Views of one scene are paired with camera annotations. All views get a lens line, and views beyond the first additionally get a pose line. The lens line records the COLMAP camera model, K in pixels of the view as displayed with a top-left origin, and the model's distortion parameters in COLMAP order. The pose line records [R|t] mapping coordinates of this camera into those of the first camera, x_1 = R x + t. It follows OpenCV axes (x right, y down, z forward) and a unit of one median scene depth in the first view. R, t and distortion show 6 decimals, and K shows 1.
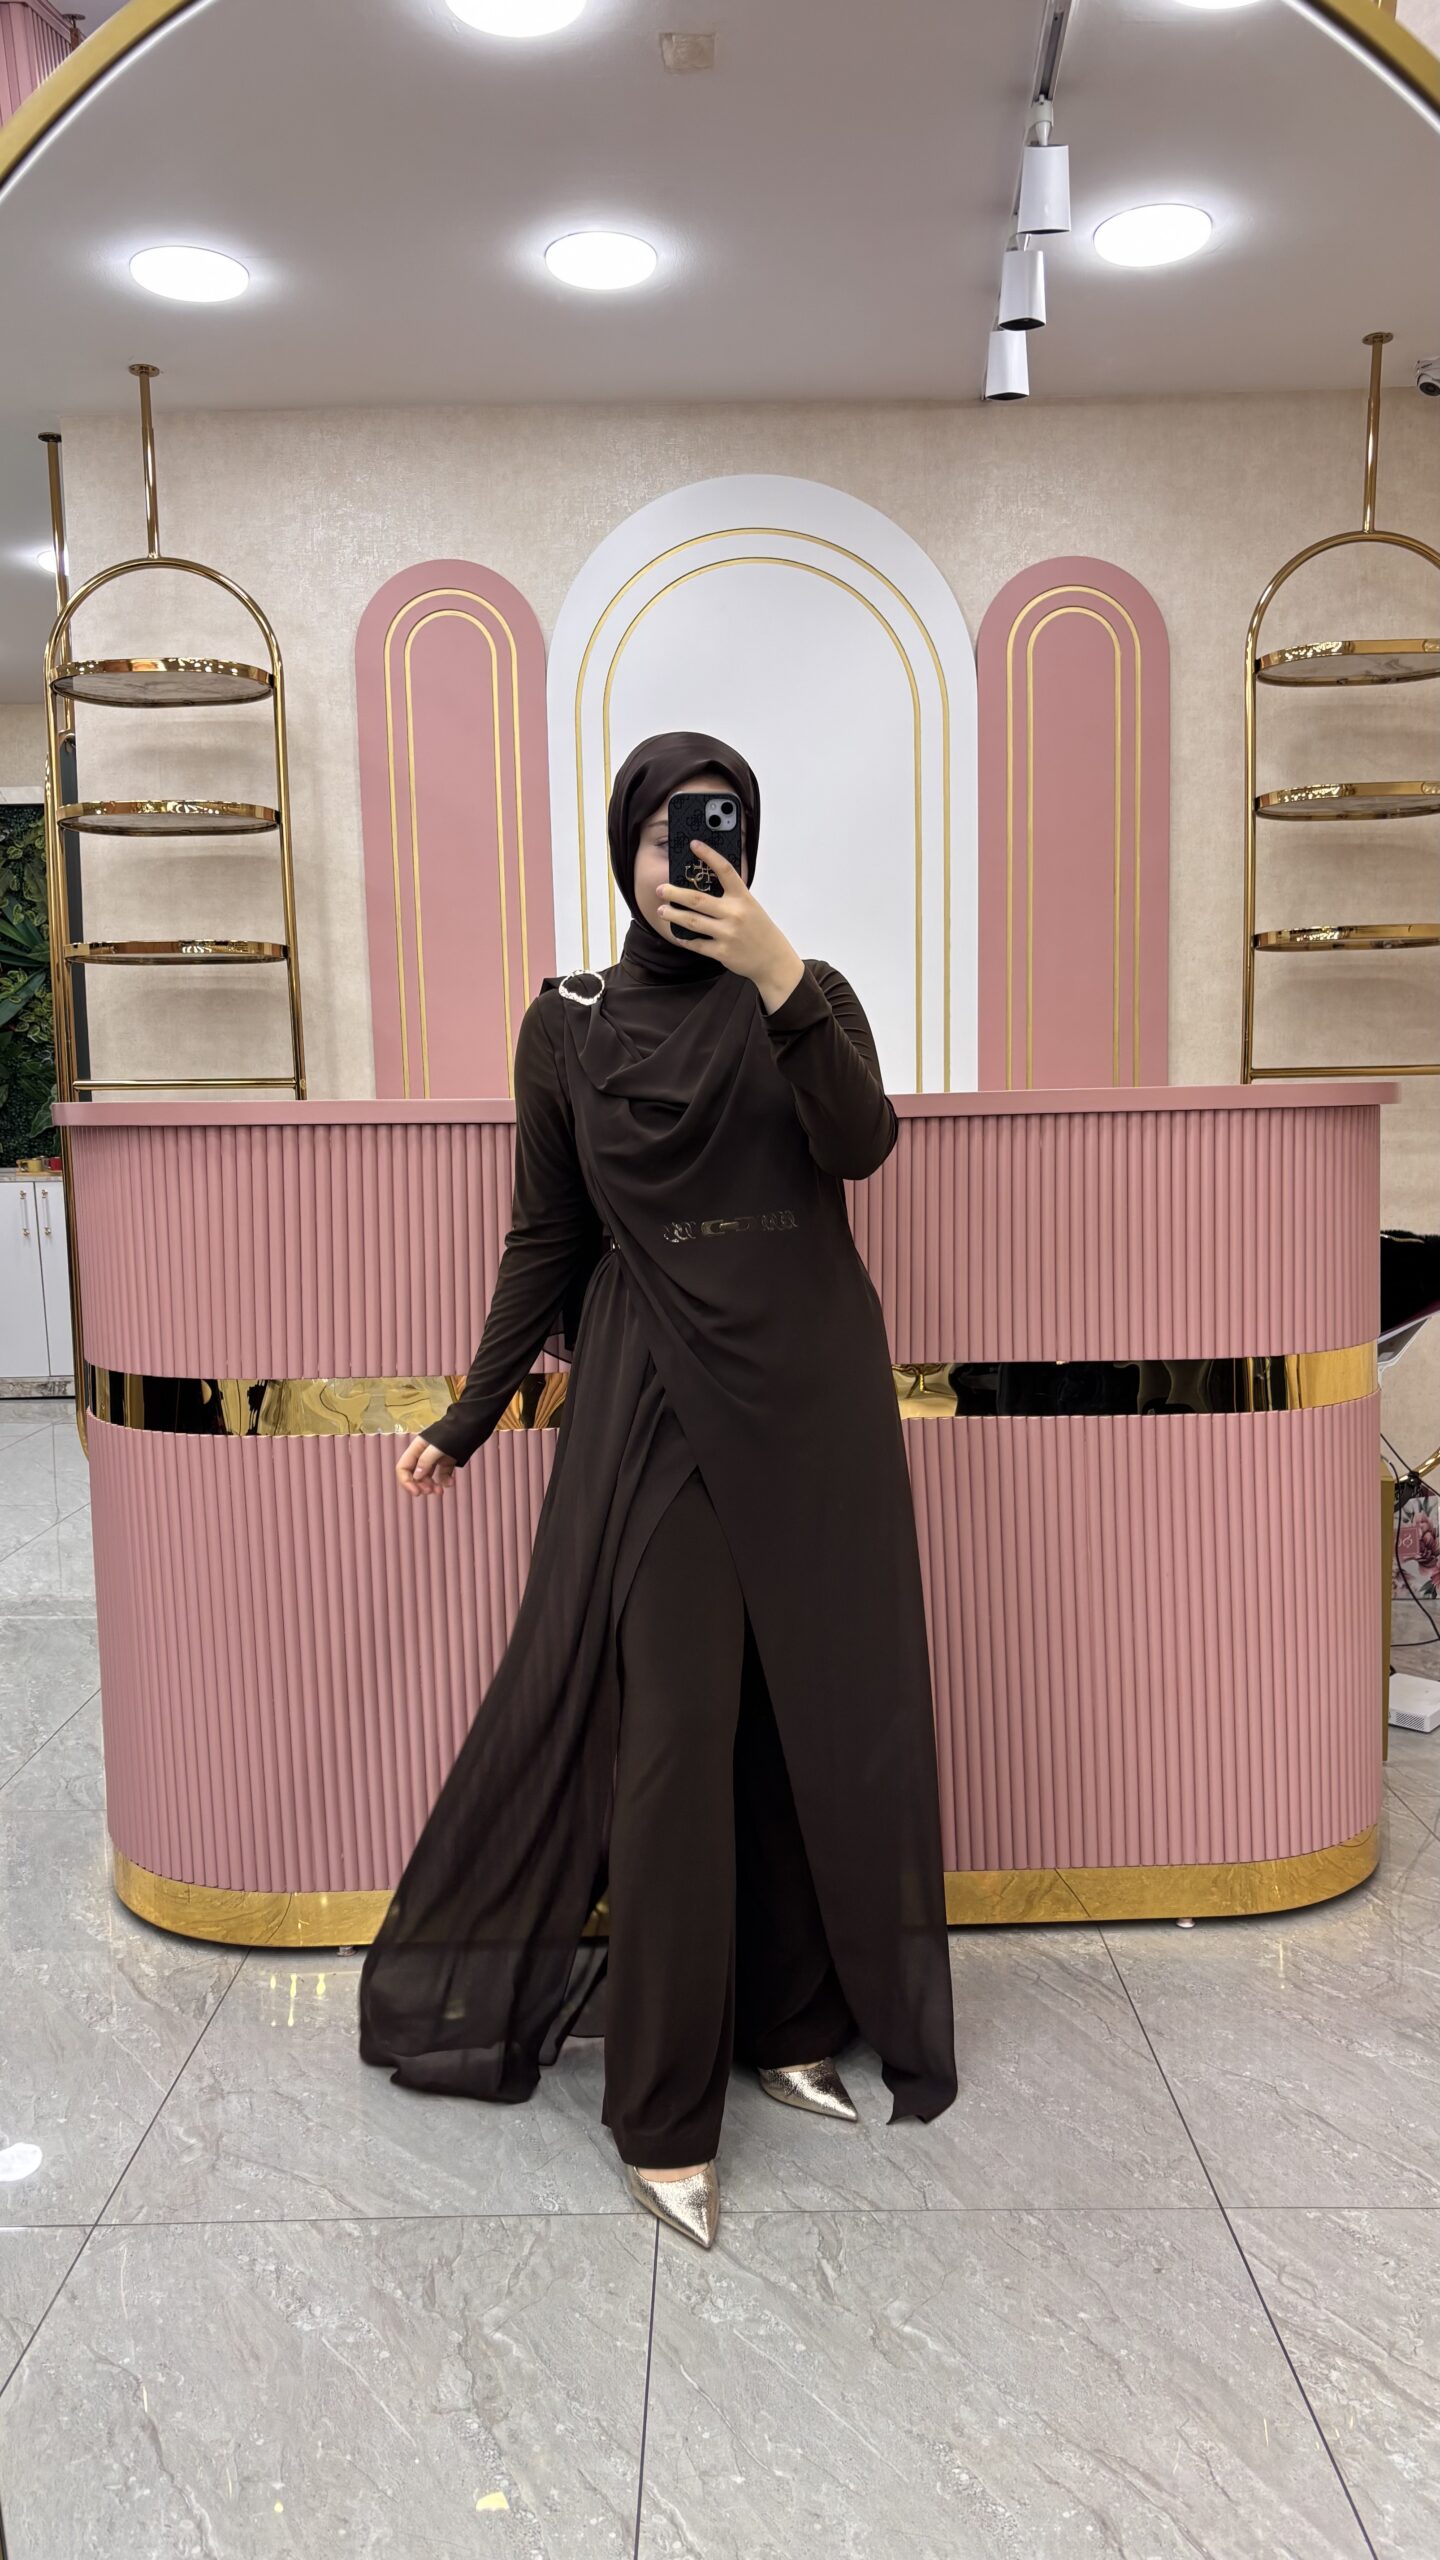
lens RADIAL K [[1958.4, 0, 748.8], [0, 1958.4, 1265.8], [0, 0, 1]] dist [0.077774, -0.071508]
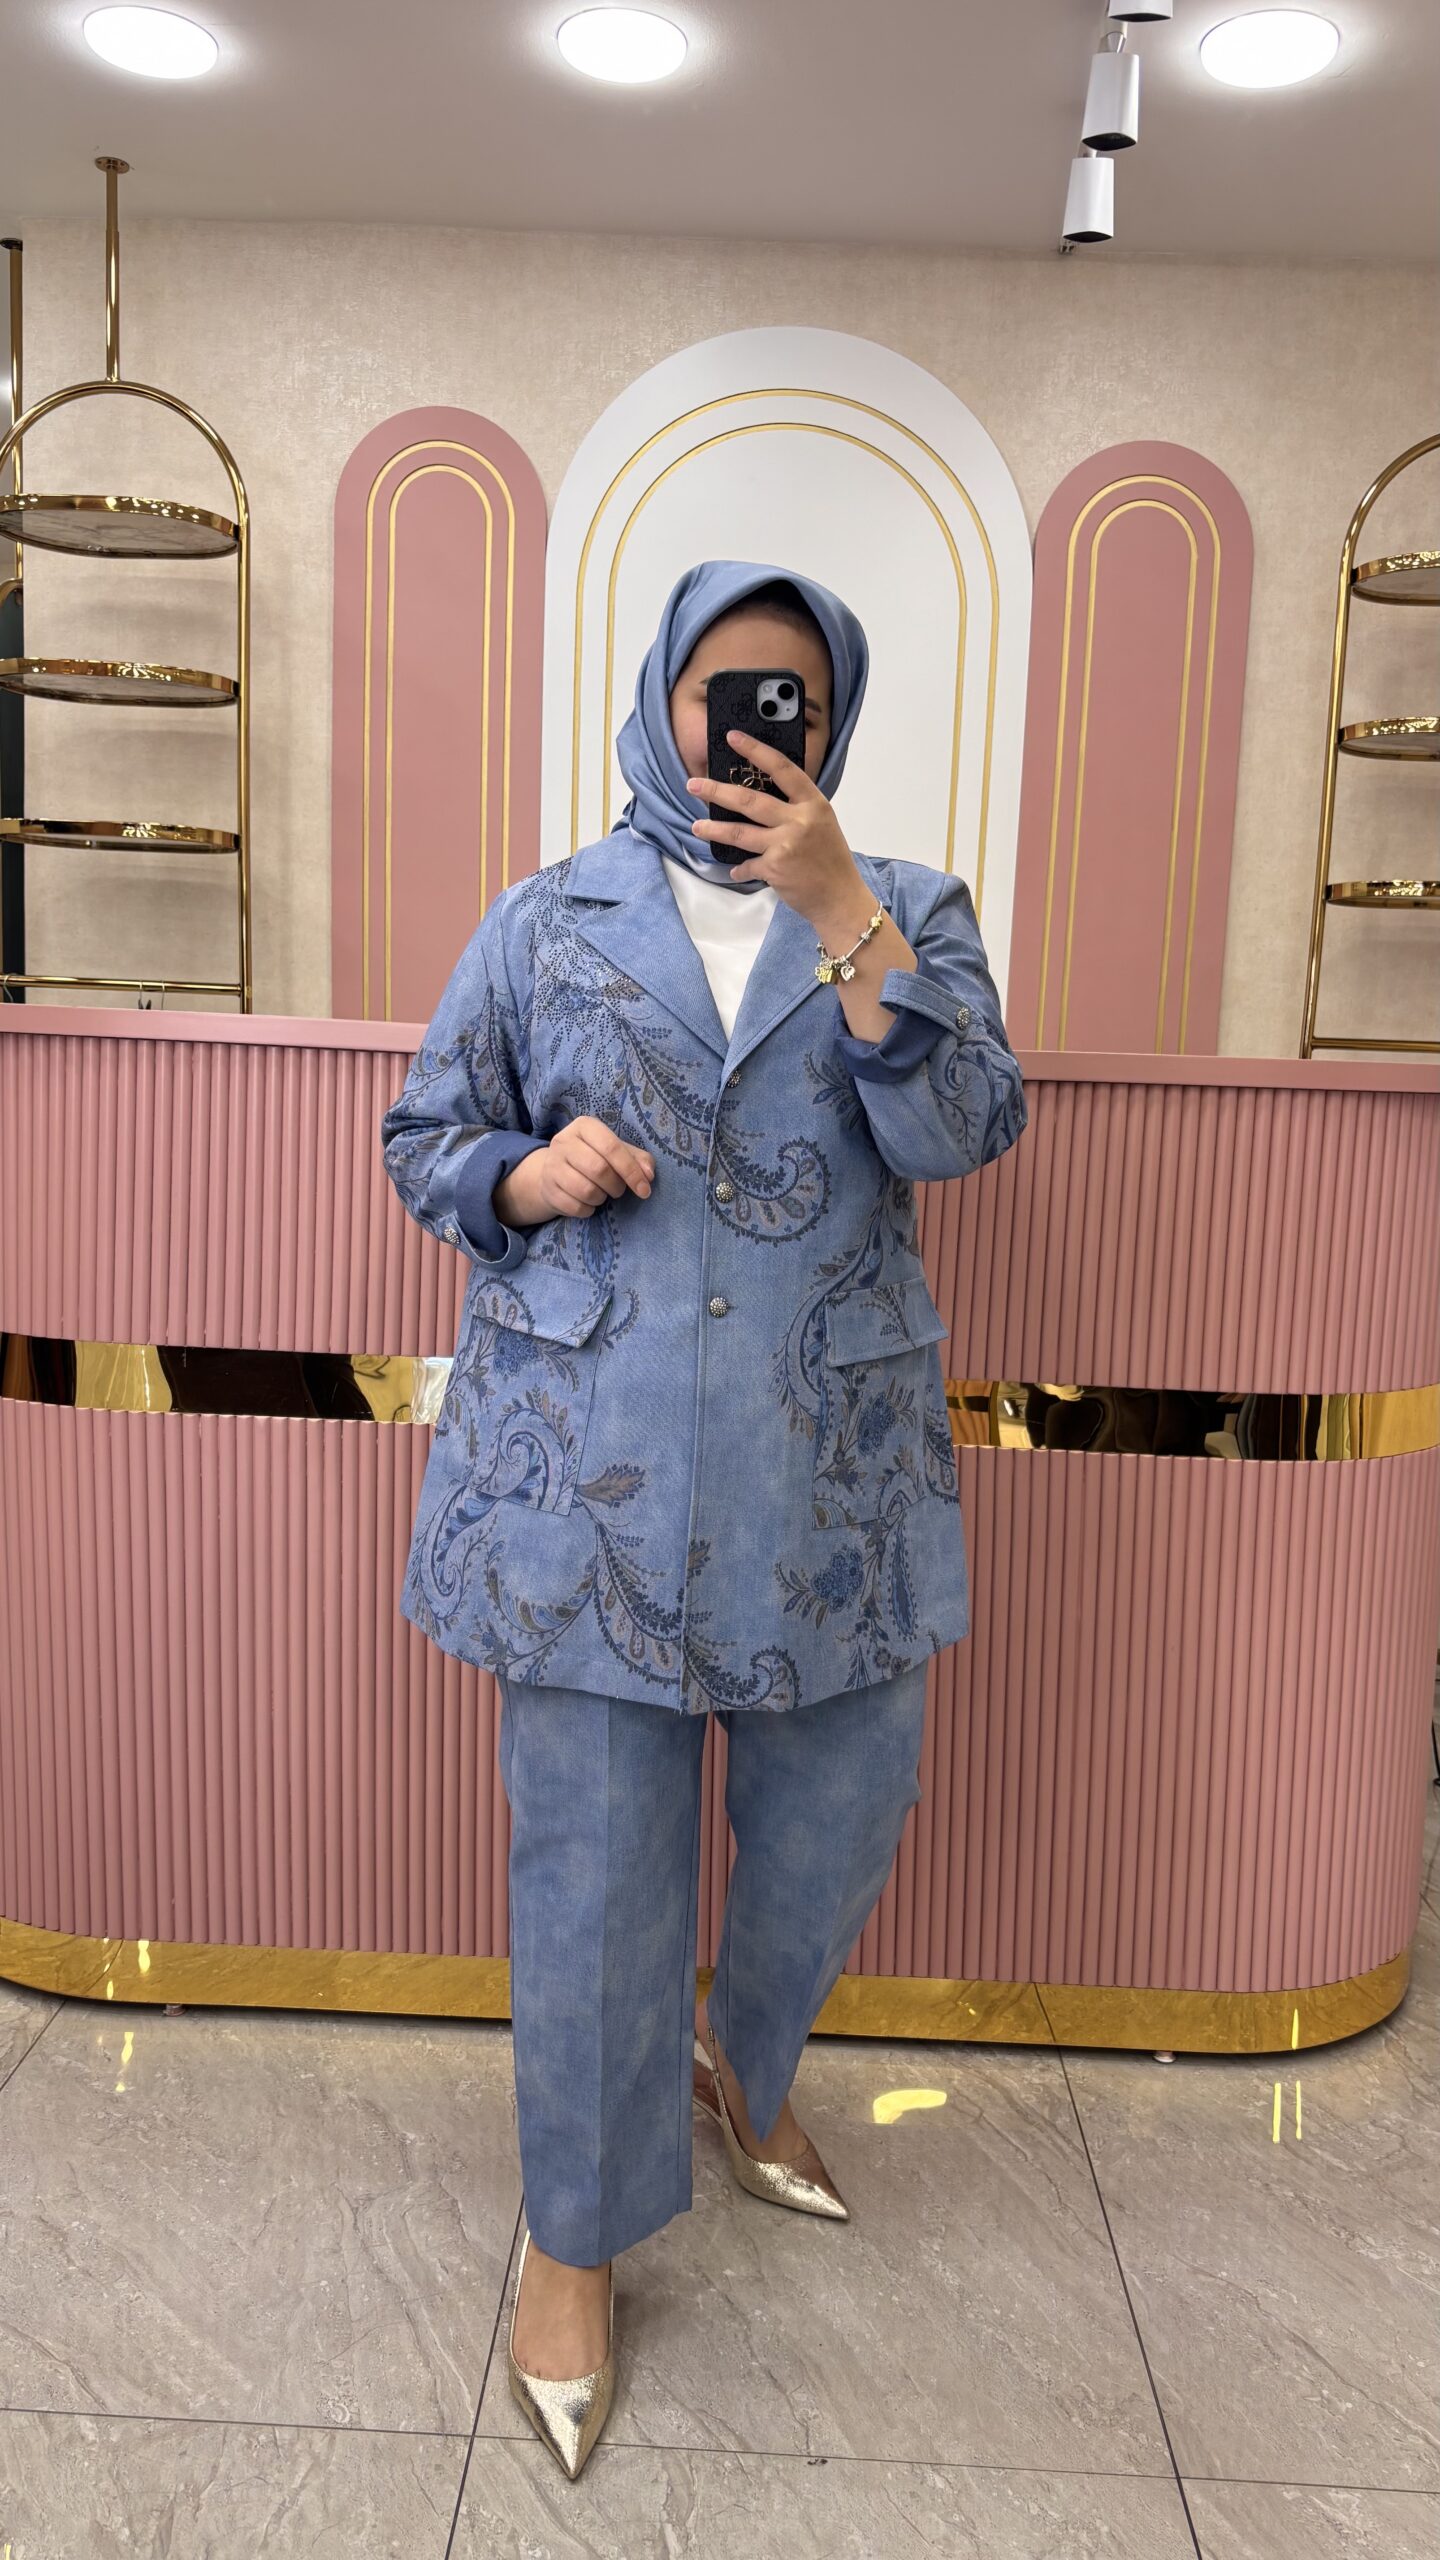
lens RADIAL K [[1958.4, 0, 738.9], [0, 1958.4, 1274.8], [0, 0, 1]] dist [0.077774, -0.071508]
pose [[0.997810, 0.062492, -0.021677, 0.041614], [-0.061582, 0.997286, 0.040361, -0.024121], [0.024140, -0.038938, 0.998950, 0.180650]]
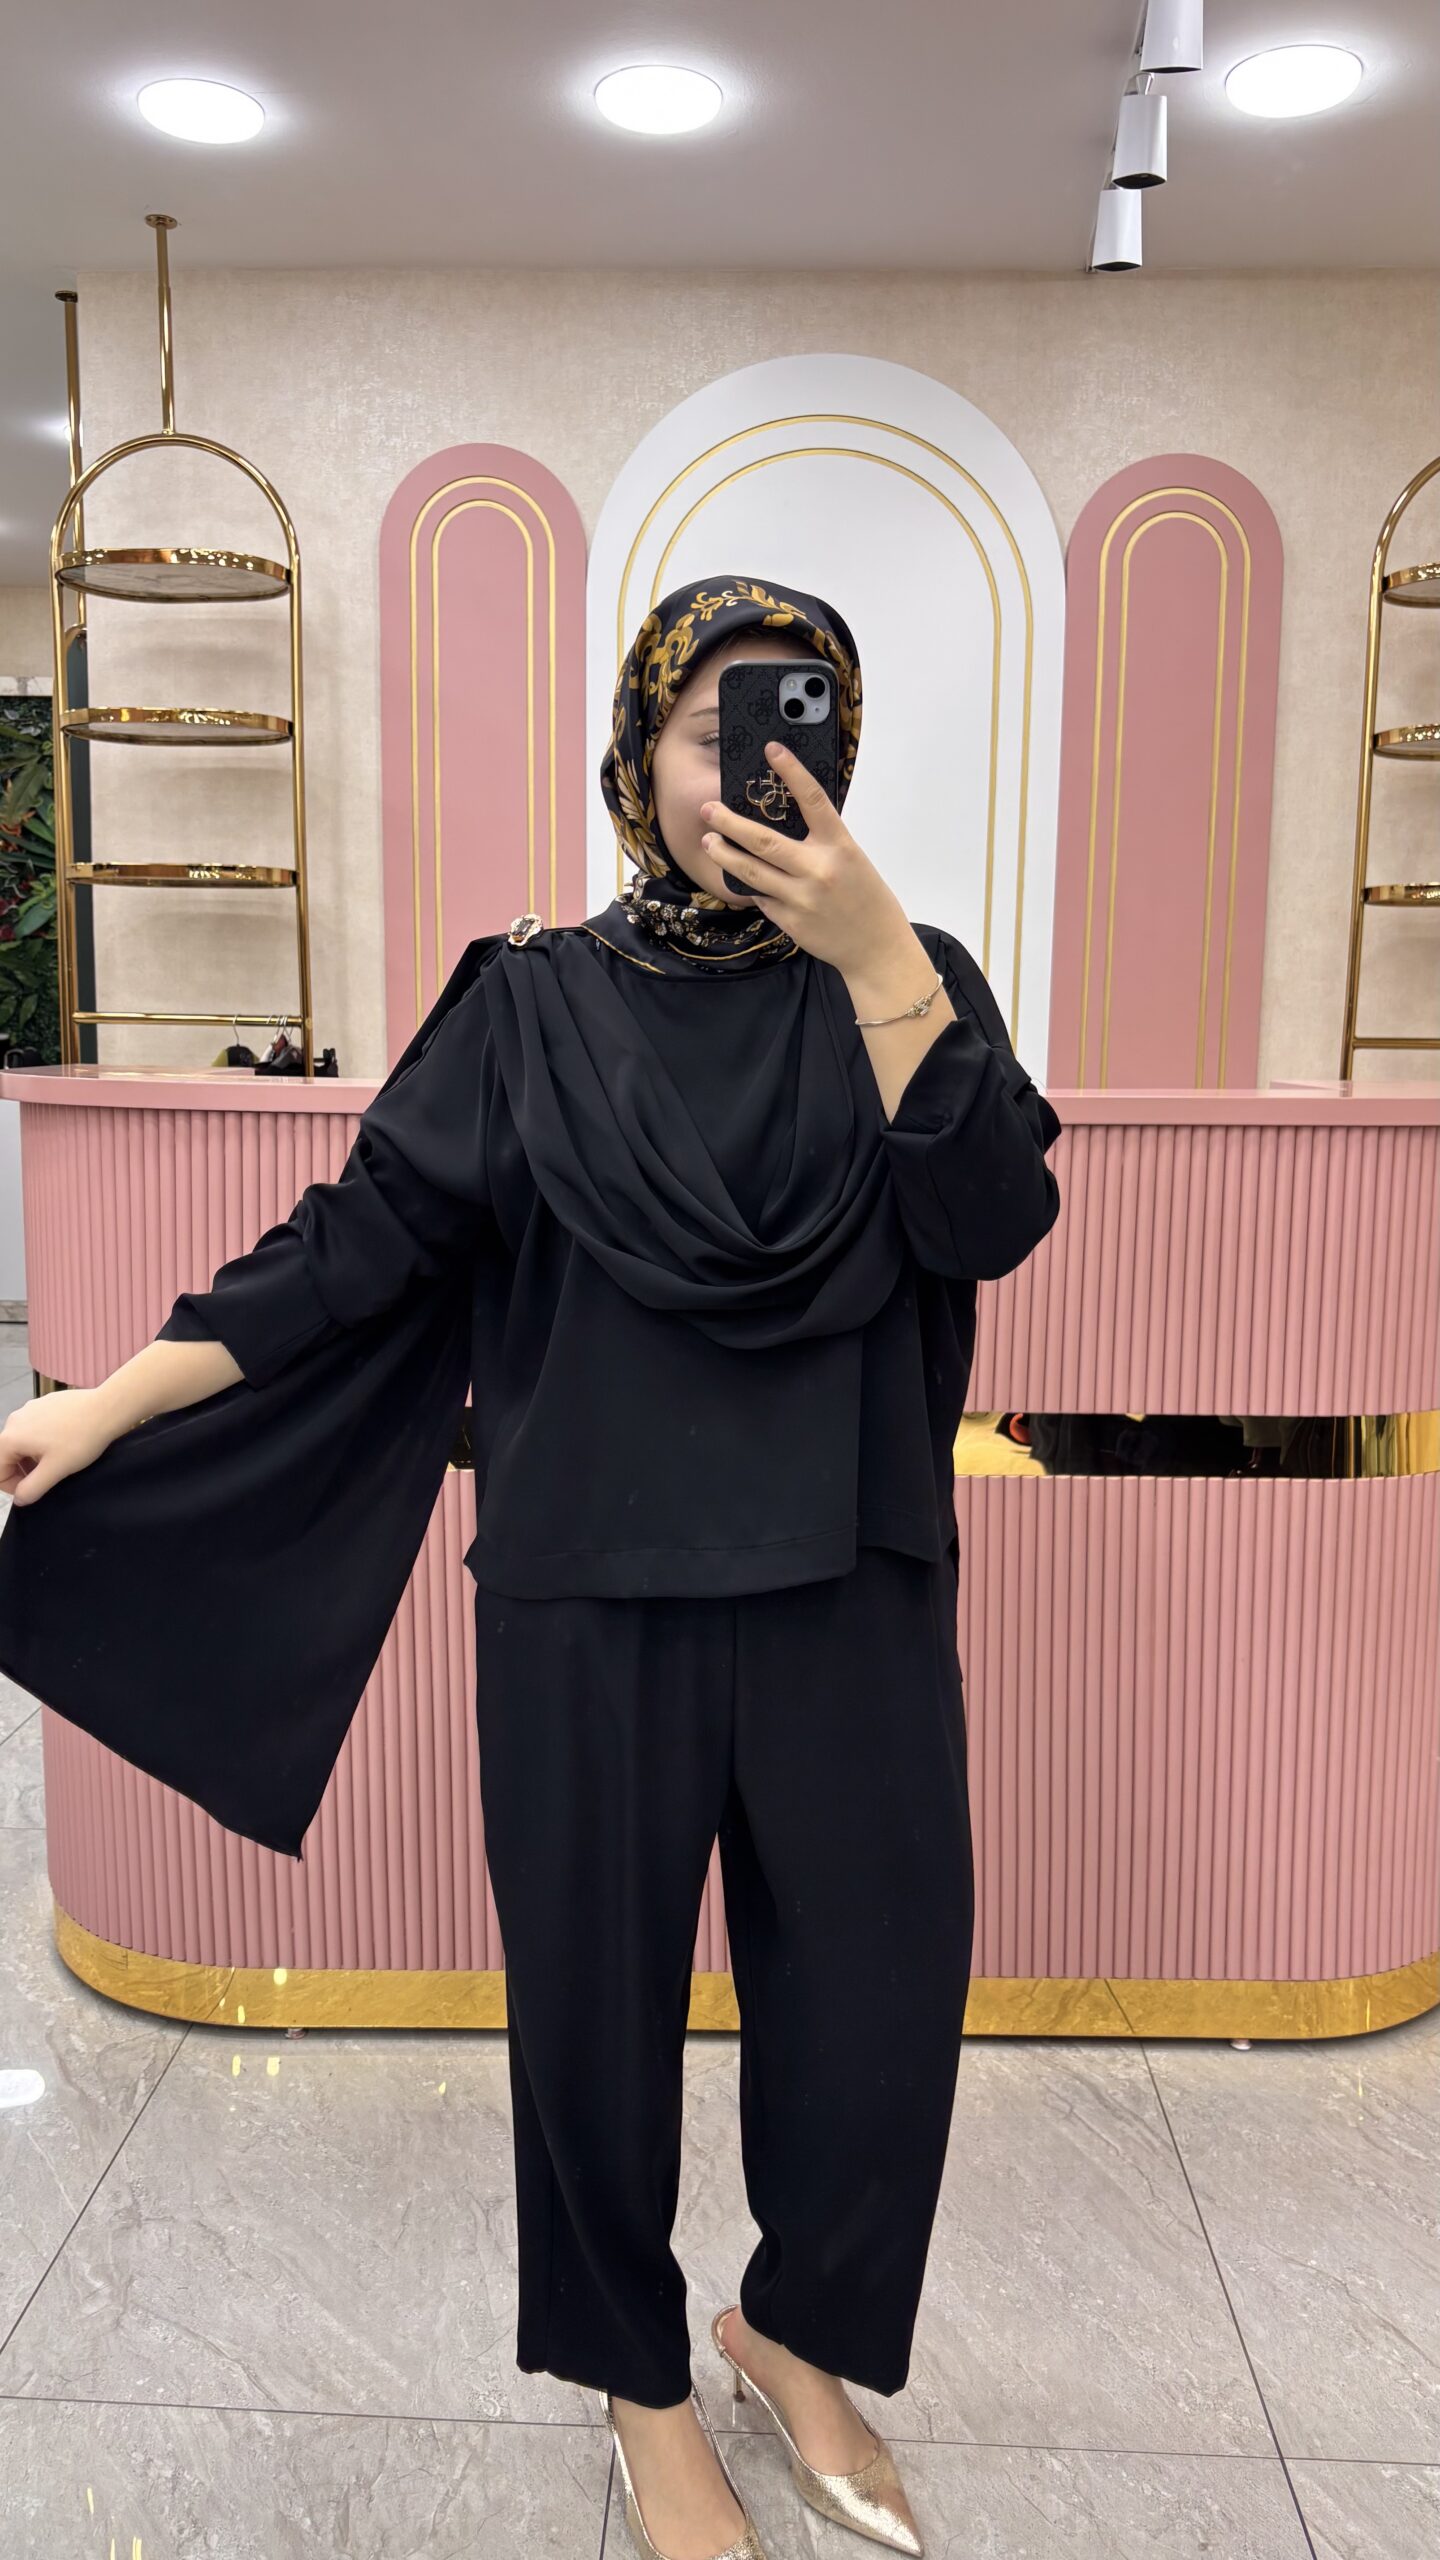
lens RADIAL K [[1958.4, 0, 715.5], [0, 1958.4, 1272.9], [0, 0, 1]] dist [0.077774, -0.071508]
pose [[0.998384, 0.038554, -0.041756, 0.011150], [-0.036198, 0.997787, 0.055775, -0.058278], [0.043814, -0.054173, 0.997570, 0.140533]]
